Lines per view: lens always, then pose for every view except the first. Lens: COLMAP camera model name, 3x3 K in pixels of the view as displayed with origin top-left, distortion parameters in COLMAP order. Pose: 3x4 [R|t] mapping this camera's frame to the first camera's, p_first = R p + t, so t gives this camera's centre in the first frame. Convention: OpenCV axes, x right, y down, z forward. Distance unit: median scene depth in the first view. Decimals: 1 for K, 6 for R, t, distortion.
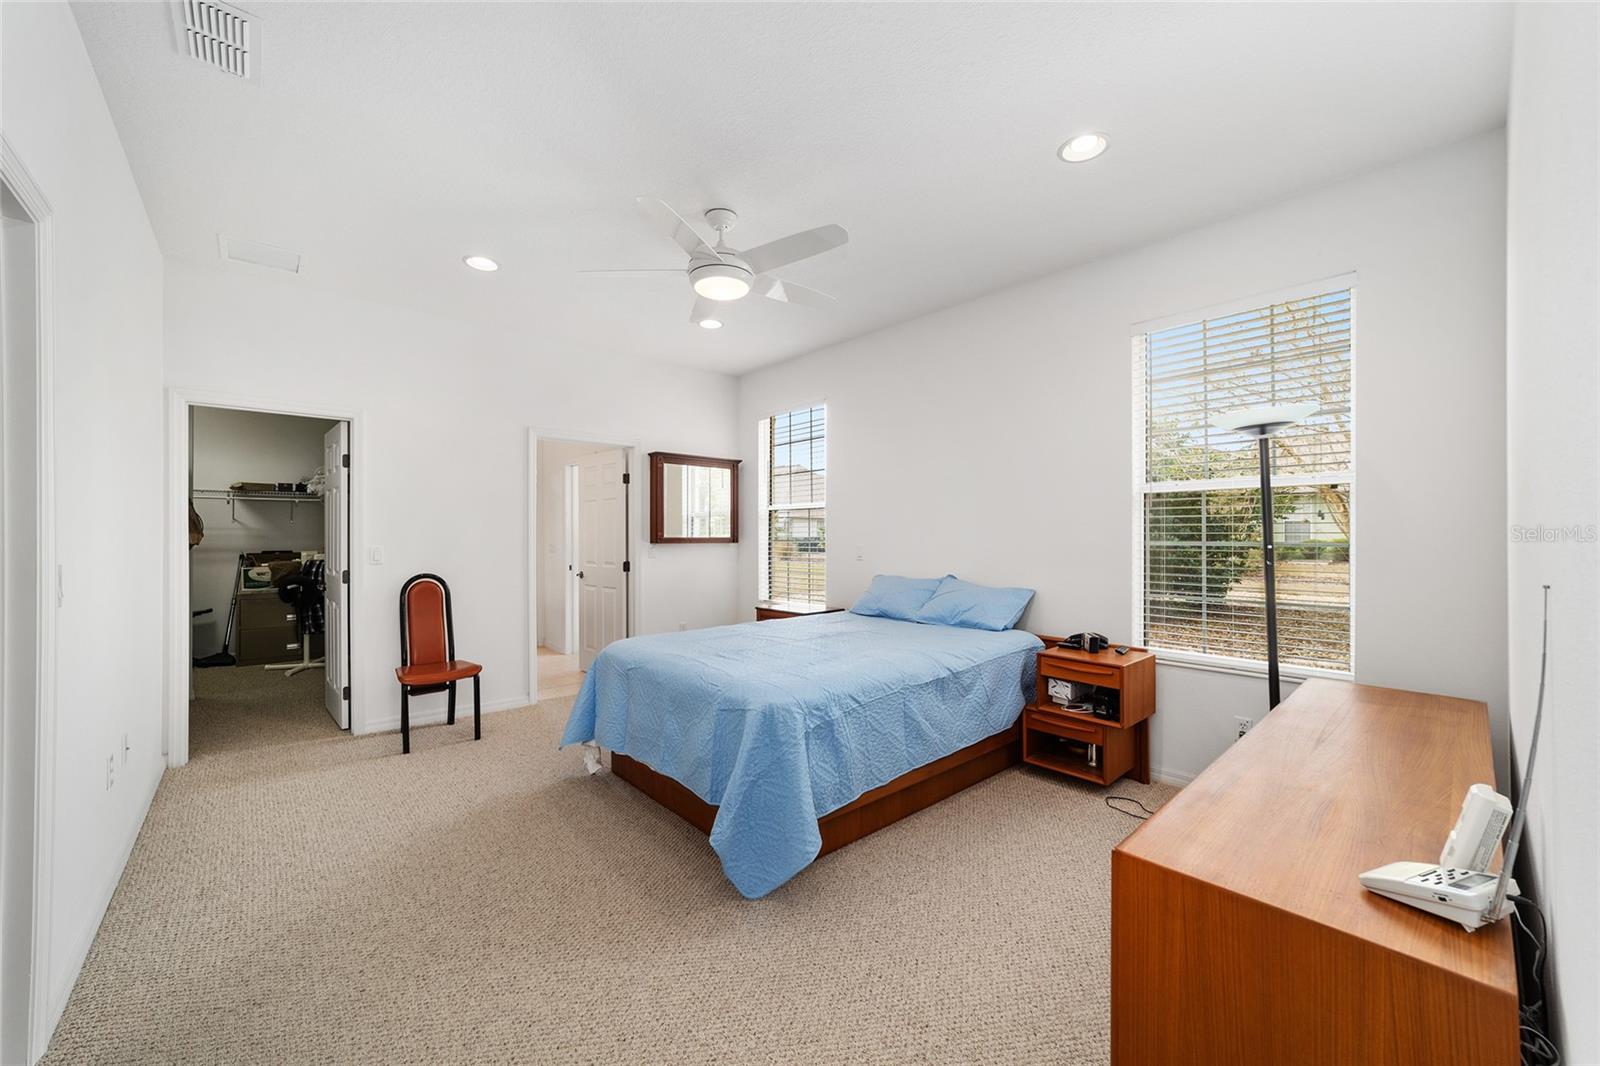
lens RADIAL K [[611.0, 0, 794.4], [0, 611.0, 535.6], [0, 0, 1]] dist [-0.015706, 0.006981]
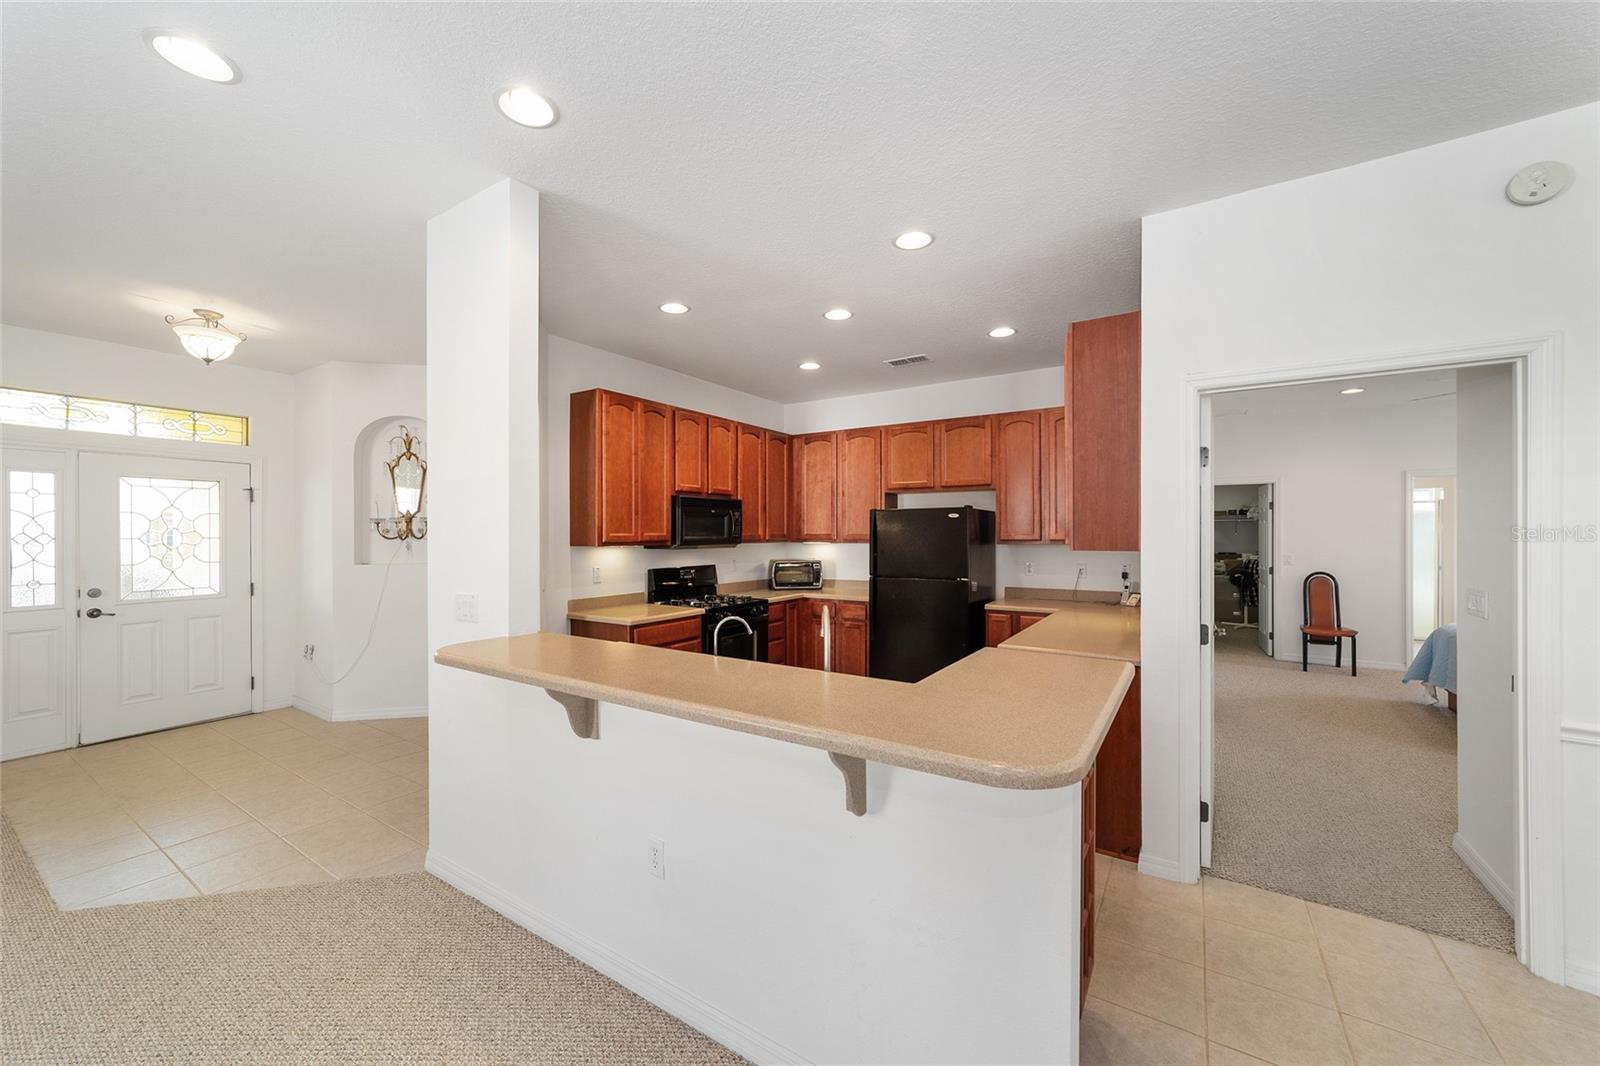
lens RADIAL K [[611.0, 0, 794.4], [0, 611.0, 535.6], [0, 0, 1]] dist [-0.015706, 0.006981]
pose [[0.262994, 0.003341, -0.964792, 0.471146], [0.003034, 0.999986, 0.004290, -0.036644], [0.964793, -0.004055, 0.262980, -0.630784]]
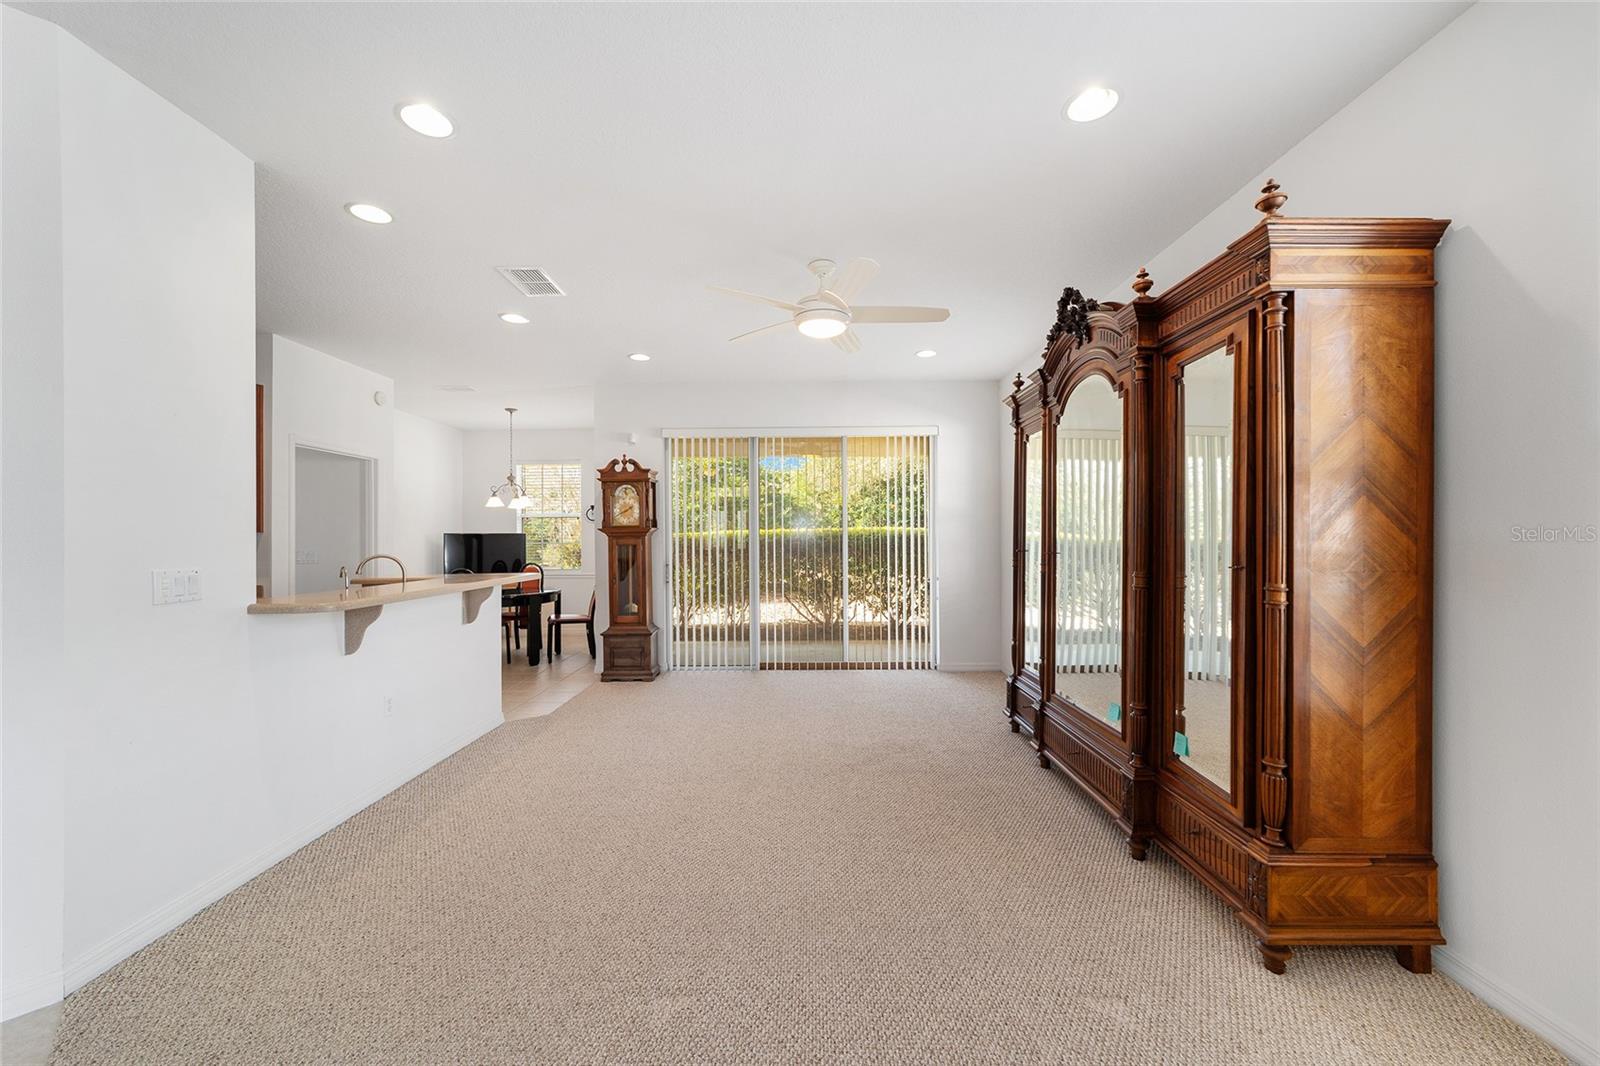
lens RADIAL K [[611.0, 0, 794.4], [0, 611.0, 535.6], [0, 0, 1]] dist [-0.015706, 0.006981]
pose [[0.672264, -0.001831, 0.740309, -0.077725], [0.005462, 0.999982, -0.002487, -0.009203], [-0.740291, 0.005716, 0.672262, -1.326406]]
